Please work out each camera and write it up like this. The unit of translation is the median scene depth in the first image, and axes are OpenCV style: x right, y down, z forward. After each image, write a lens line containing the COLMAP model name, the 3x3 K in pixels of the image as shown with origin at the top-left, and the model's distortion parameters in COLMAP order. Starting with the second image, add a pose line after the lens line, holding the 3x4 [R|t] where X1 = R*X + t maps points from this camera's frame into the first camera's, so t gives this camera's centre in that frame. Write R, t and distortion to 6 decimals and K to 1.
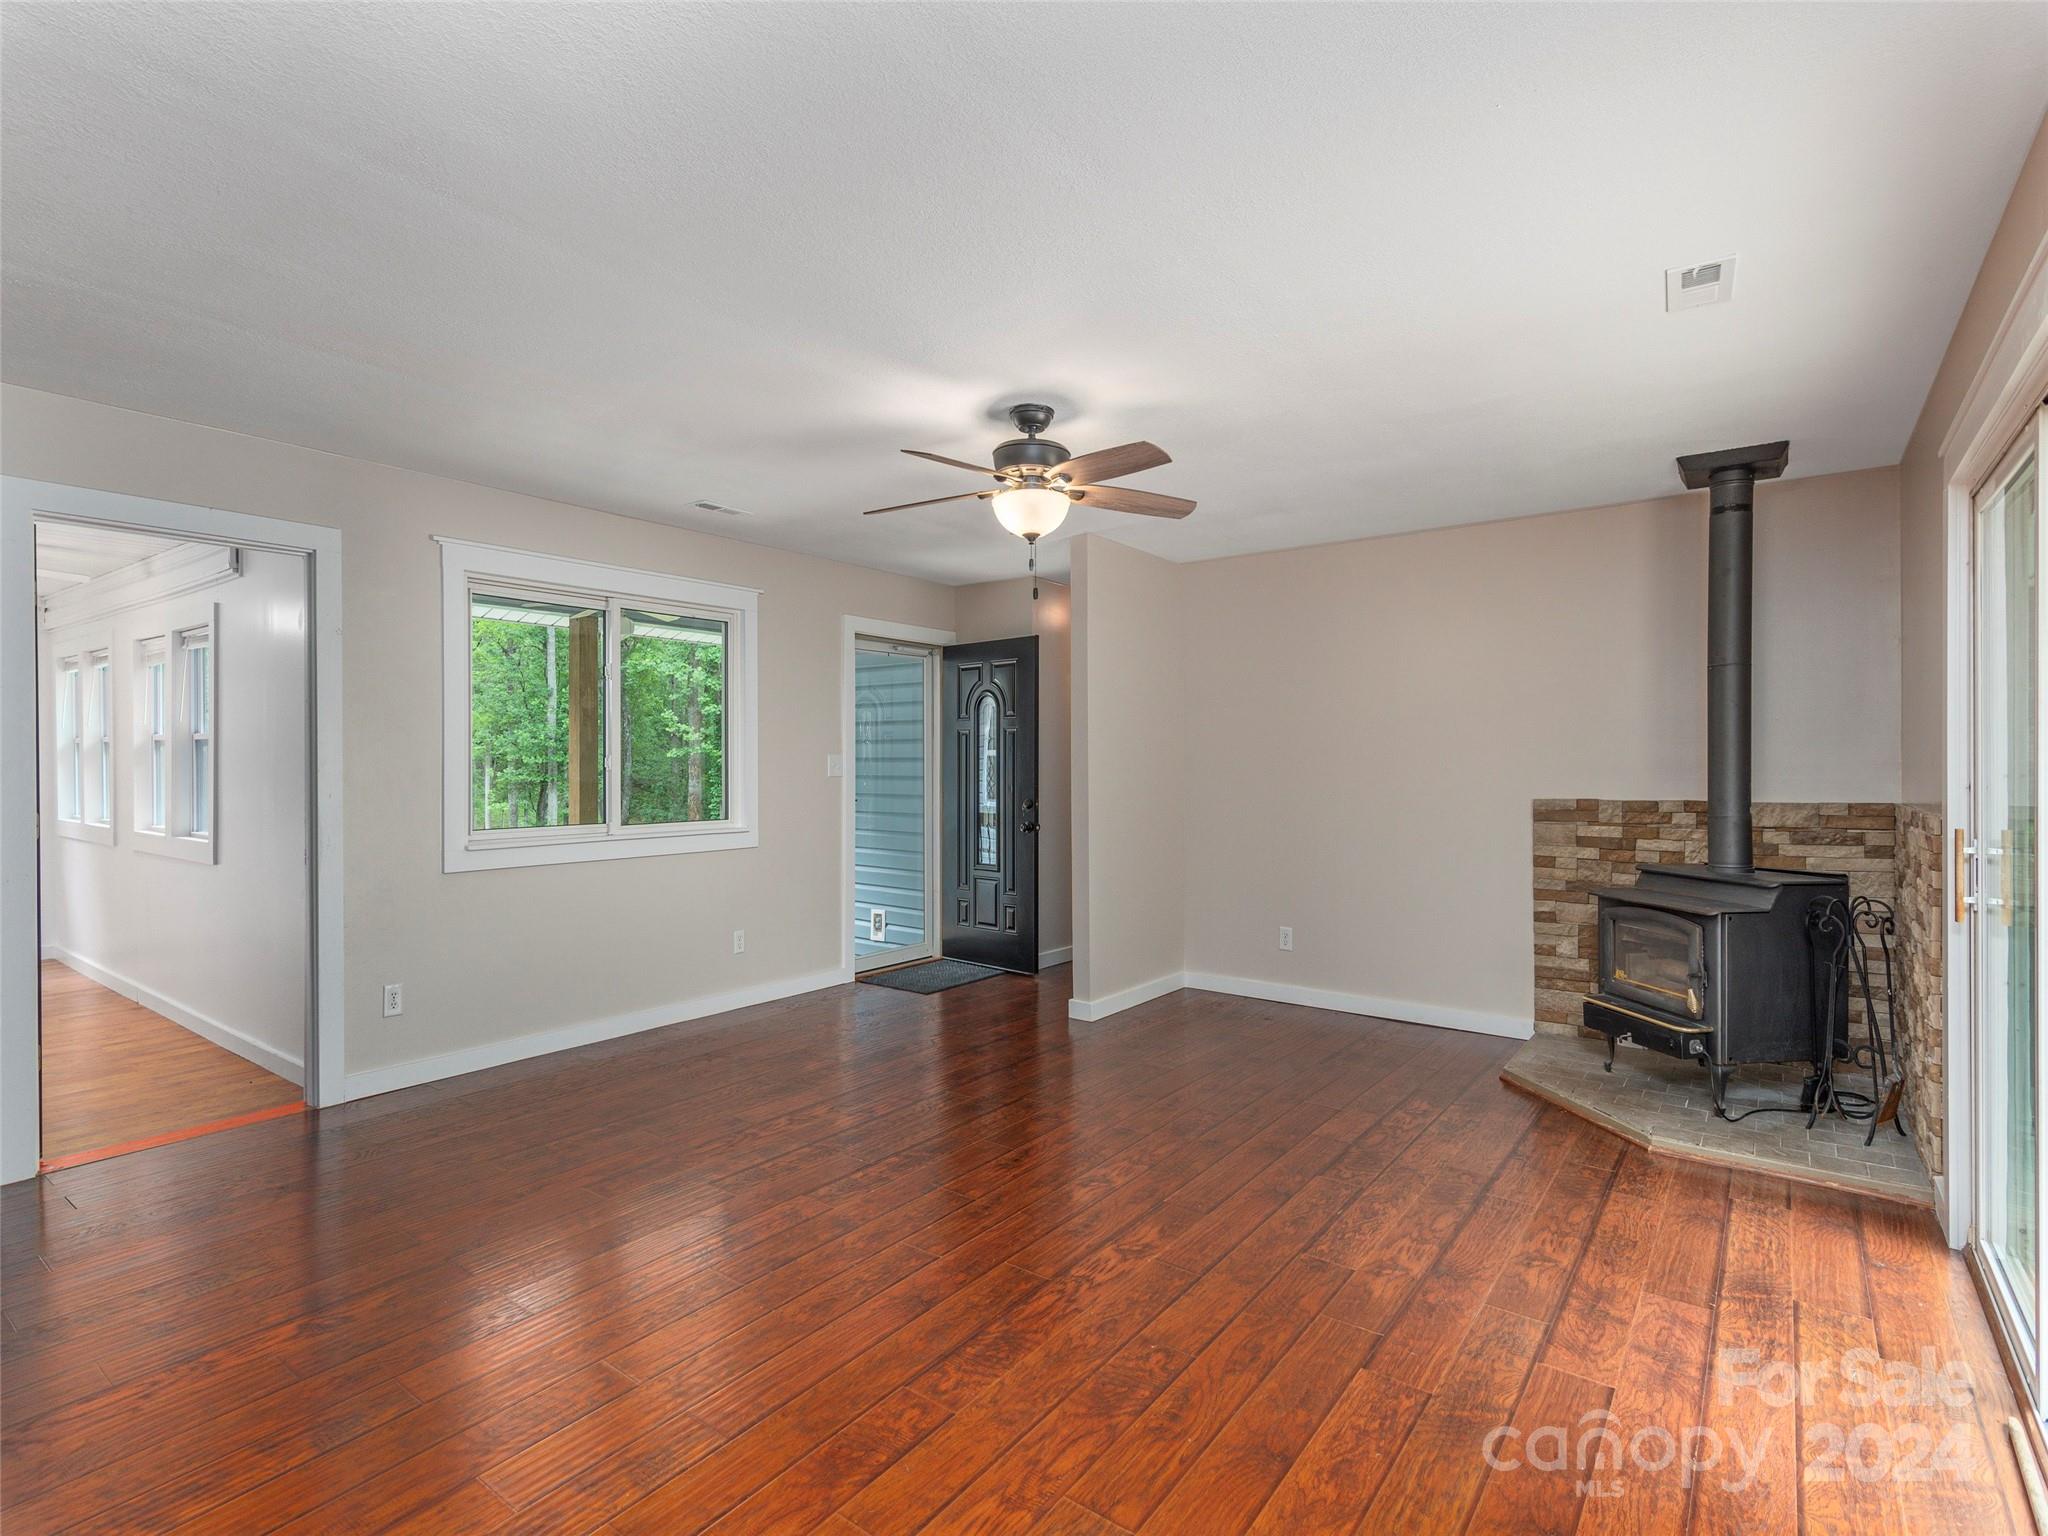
lens RADIAL K [[1000.8, 0, 1076.9], [0, 1000.8, 765.8], [0, 0, 1]] dist [0.005660, 0.000488]
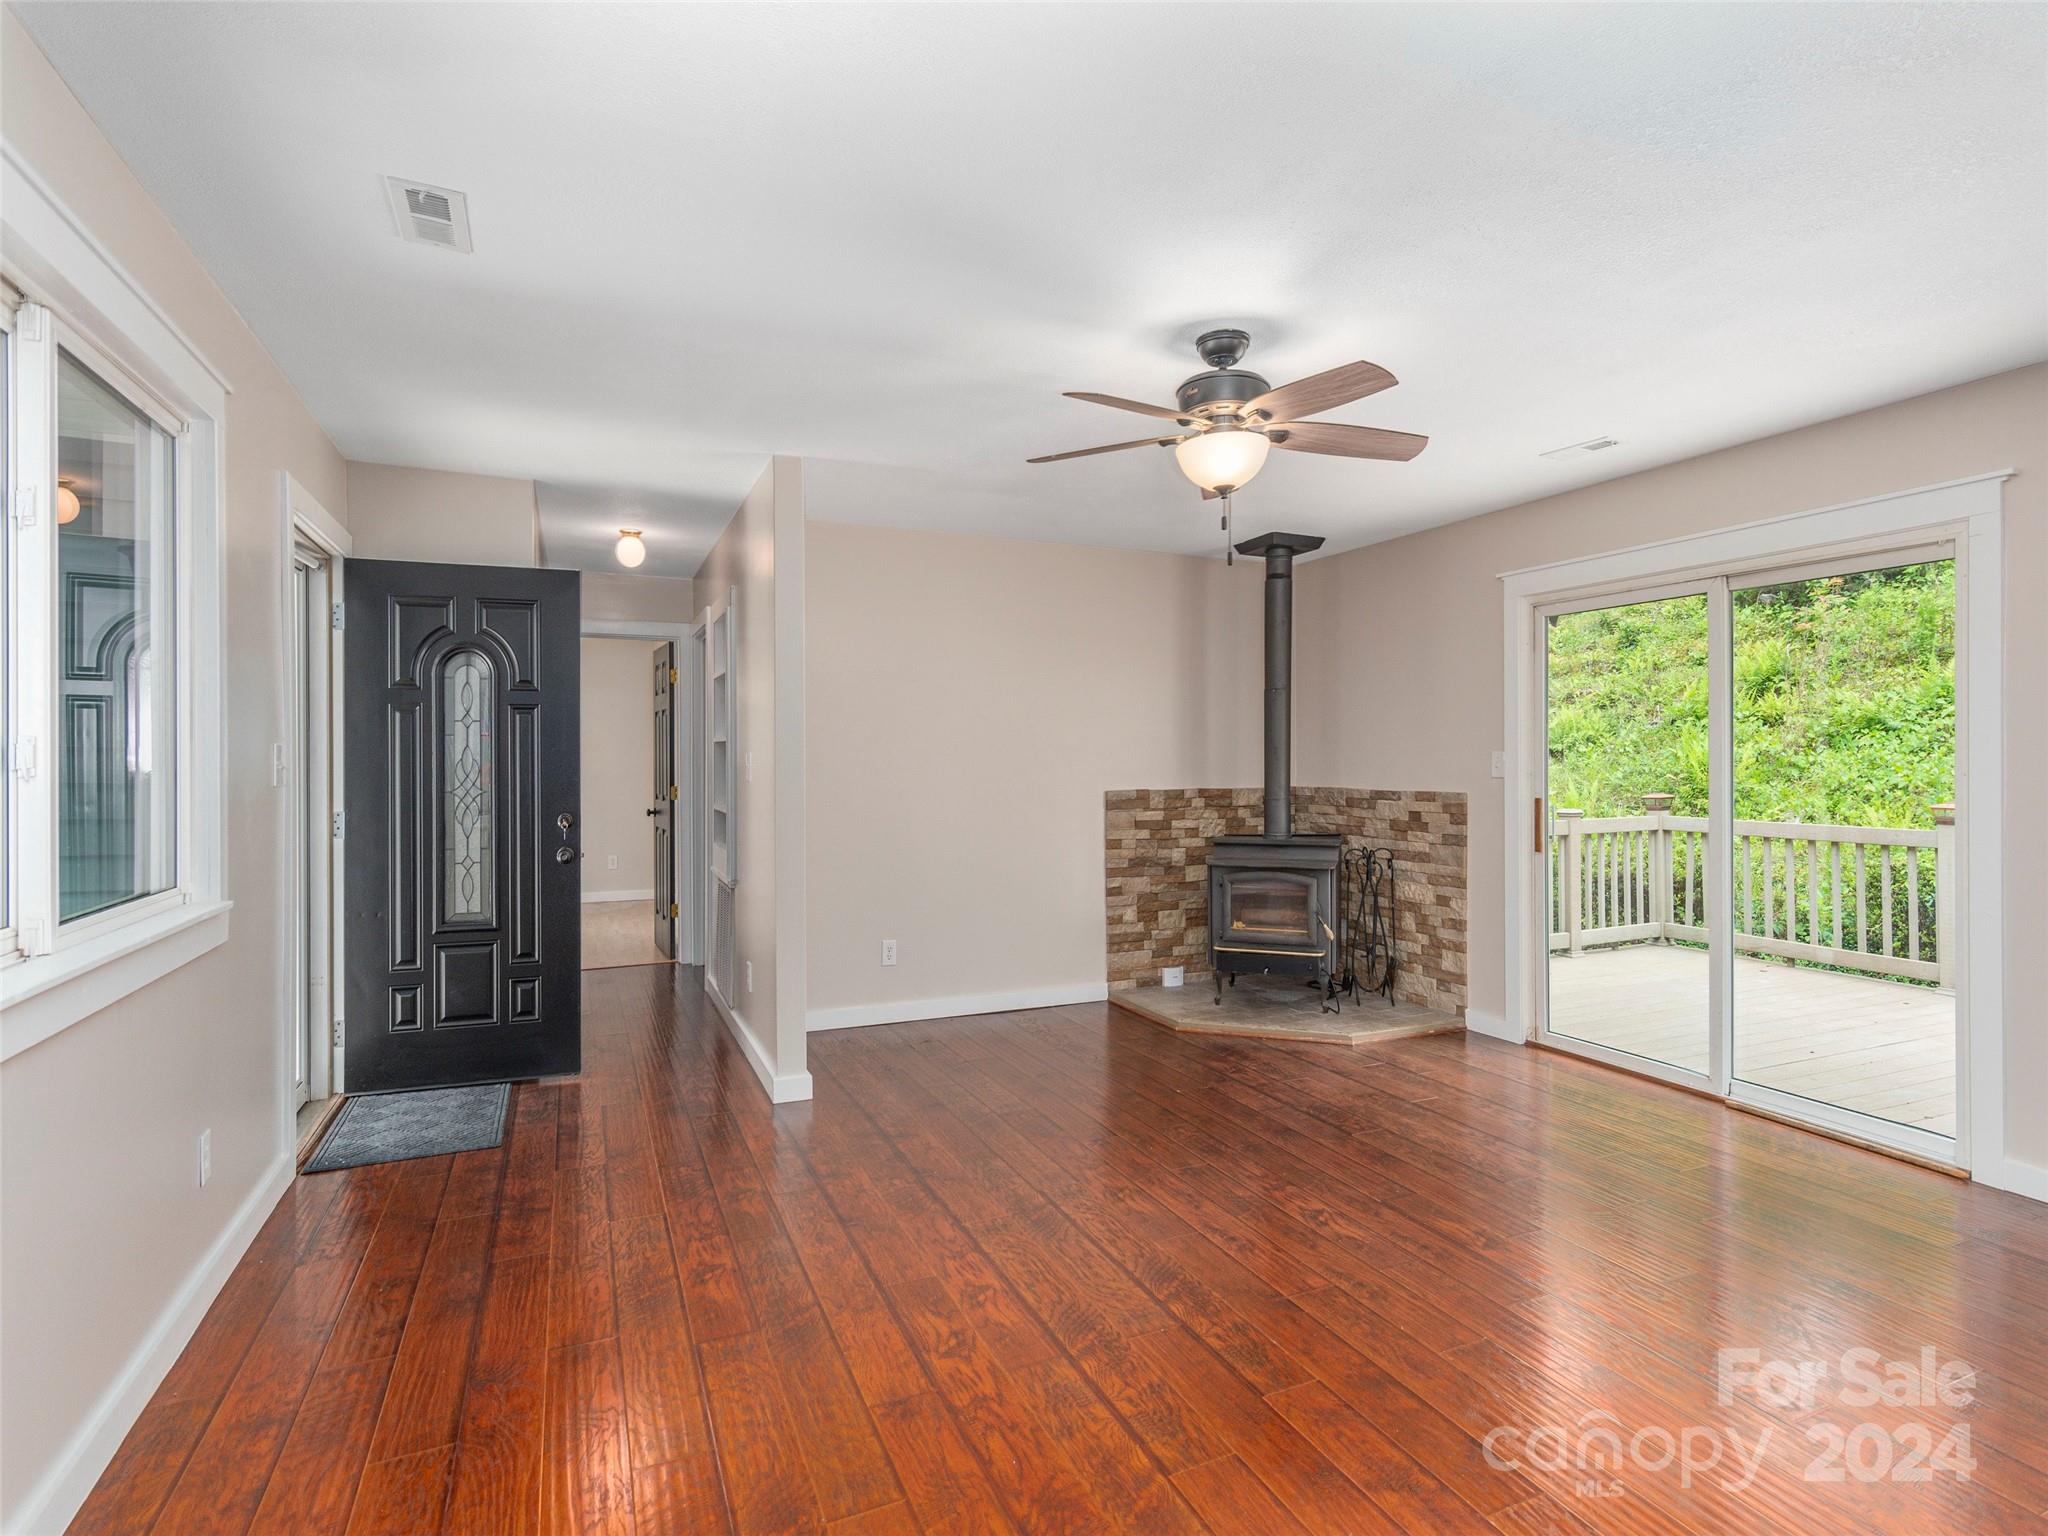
lens RADIAL K [[1000.8, 0, 1023.0], [0, 1000.8, 763.1], [0, 0, 1]] dist [0.005660, 0.000488]
pose [[0.509378, -0.002761, 0.860538, -0.609593], [0.000720, 0.999996, 0.002783, -0.002497], [-0.860542, -0.000798, 0.509378, 0.512383]]
